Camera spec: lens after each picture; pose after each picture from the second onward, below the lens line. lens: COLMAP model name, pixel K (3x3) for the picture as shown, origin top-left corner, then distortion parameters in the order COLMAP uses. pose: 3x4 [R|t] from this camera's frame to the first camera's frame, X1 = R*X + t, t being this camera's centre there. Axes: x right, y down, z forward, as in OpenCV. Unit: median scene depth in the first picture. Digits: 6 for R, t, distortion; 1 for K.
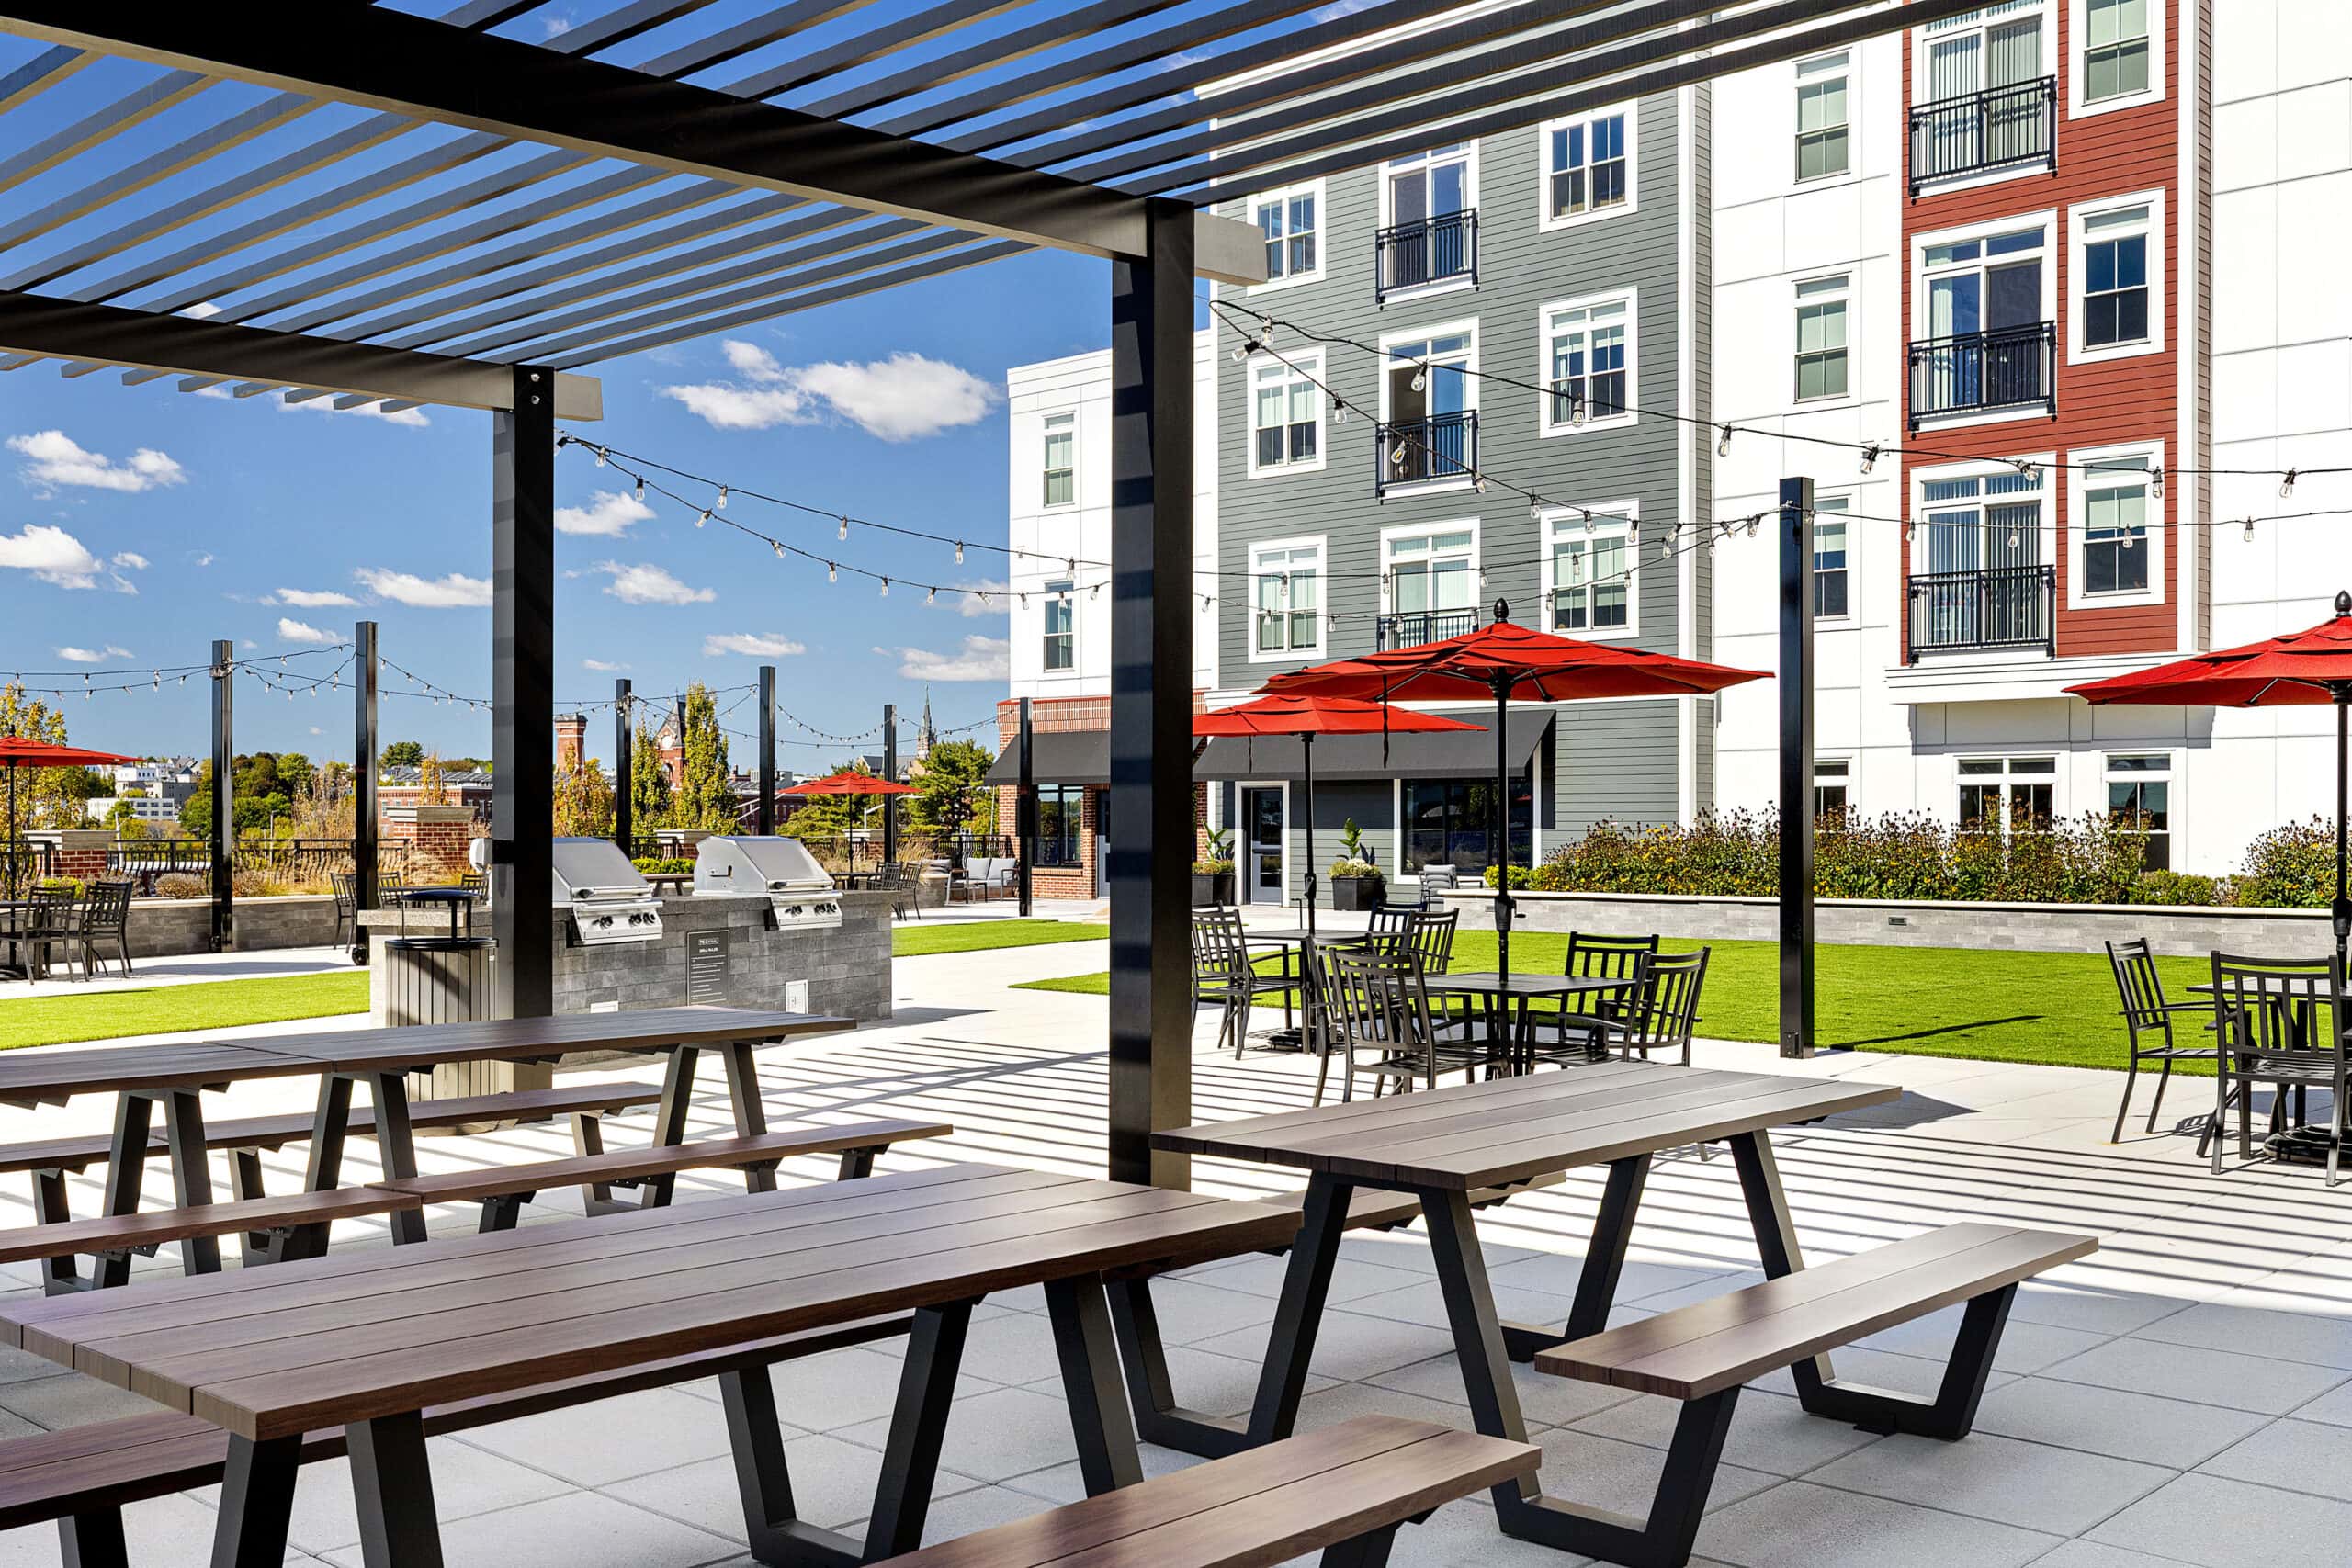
lens RADIAL K [[2309.7, 0, 1179.0], [0, 2309.7, 836.1], [0, 0, 1]] dist [0.004482, 0.008406]
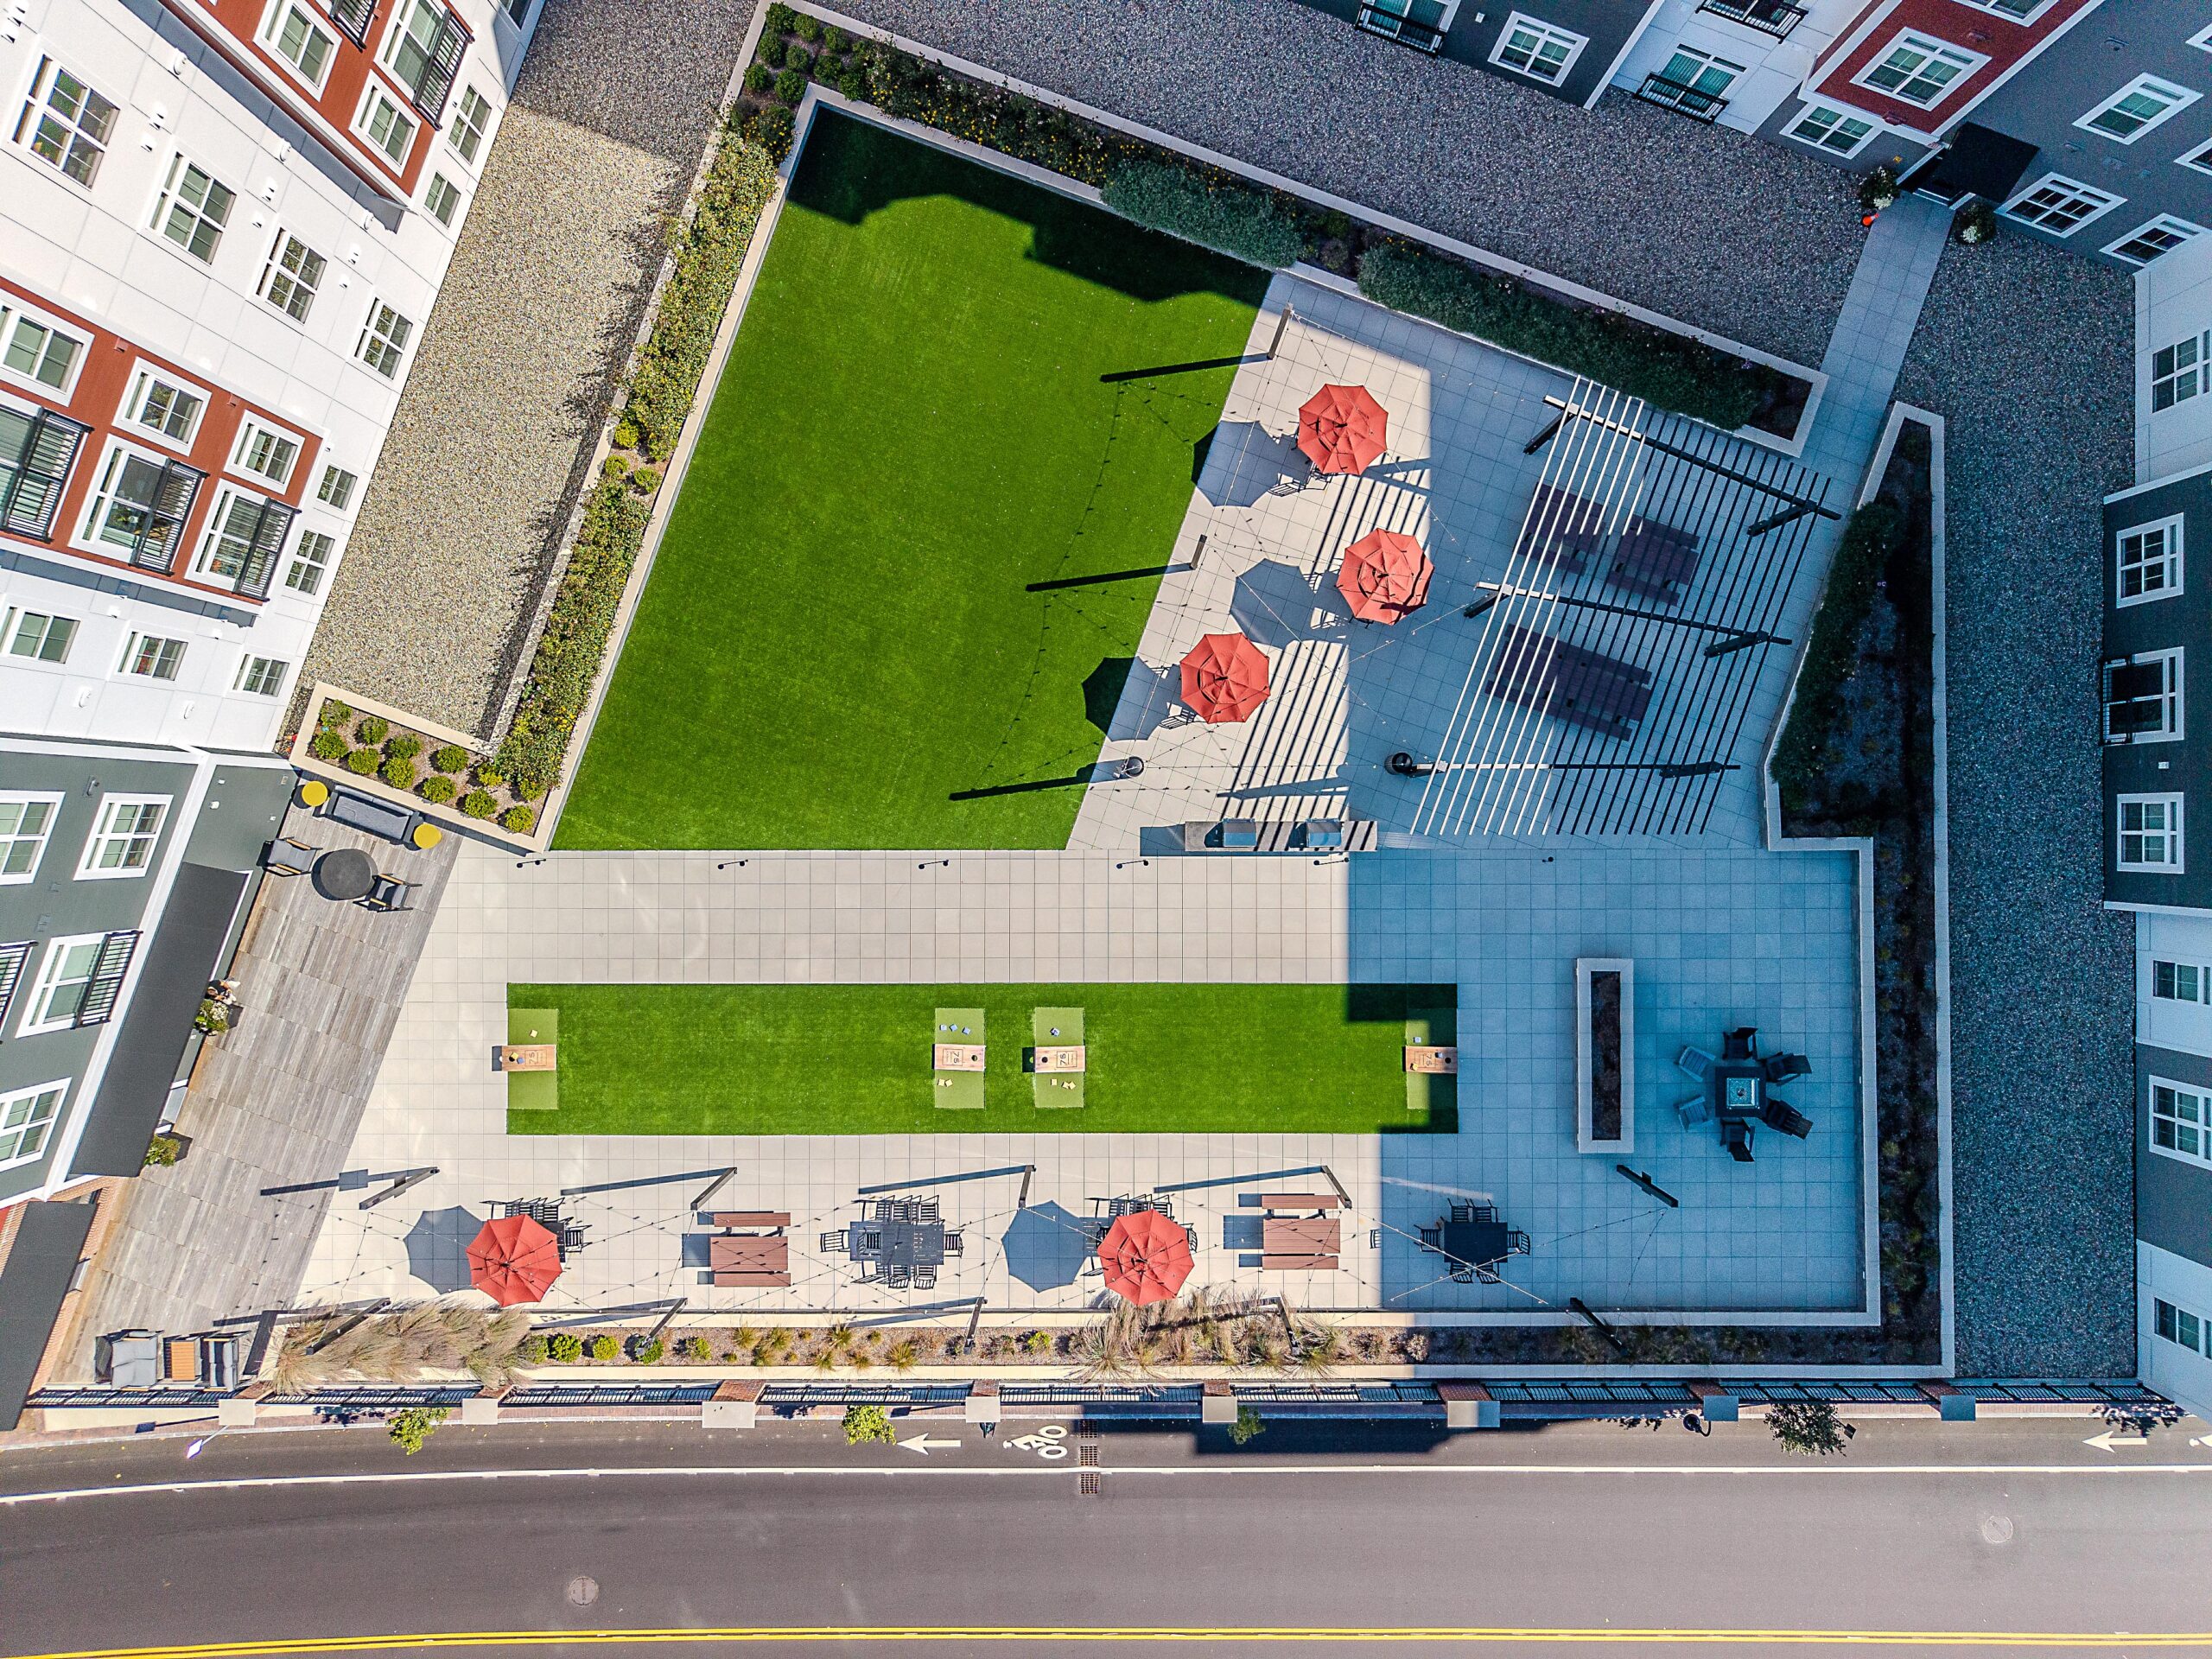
lens RADIAL K [[1489.4, 0, 1097.9], [0, 1489.4, 820.2], [0, 0, 1]] dist [0.004887, -0.006259]
pose [[-0.409431, -0.912341, 0.000771, -0.038540], [-0.005110, 0.003138, 0.999982, -1.026522], [-0.912327, 0.409420, -0.005947, 0.552176]]
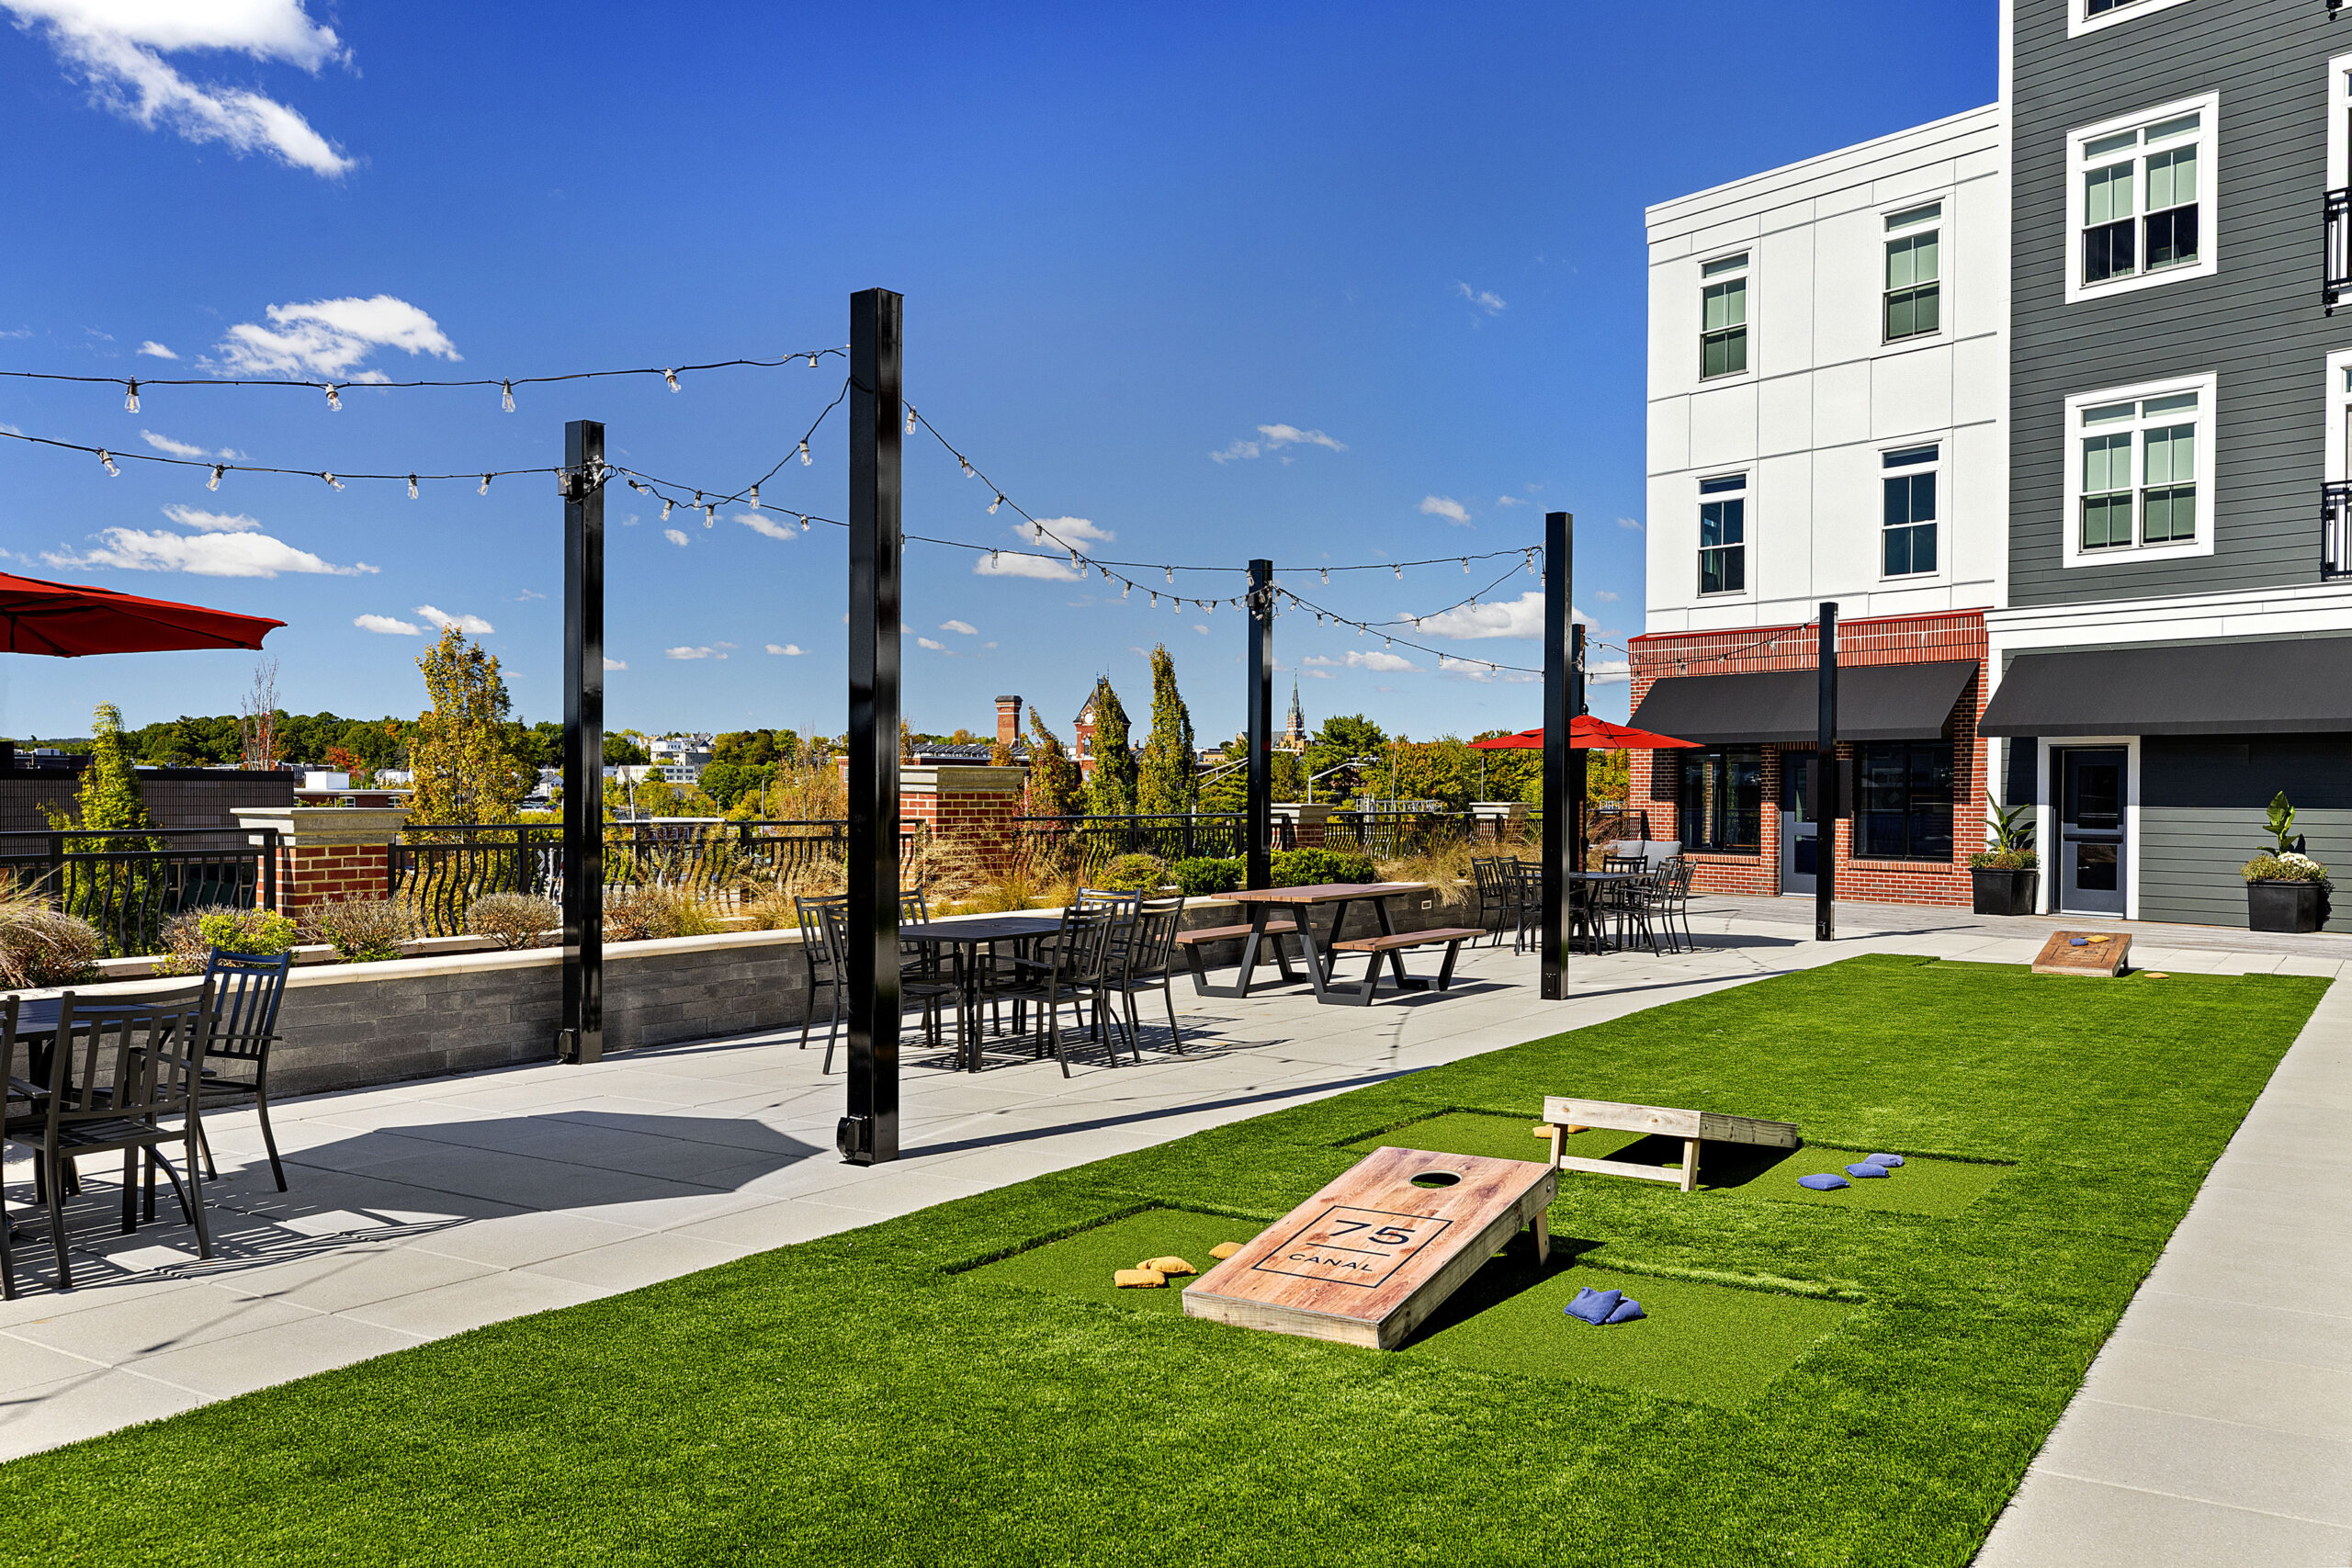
lens RADIAL K [[1909.4, 0, 1184.7], [0, 1909.4, 824.8], [0, 0, 1]] dist [0.002686, 0.002730]
pose [[0.987177, 0.008141, -0.159419, -0.171647], [-0.006013, 0.999886, 0.013828, -0.004562], [0.159514, -0.012692, 0.987114, 0.476923]]
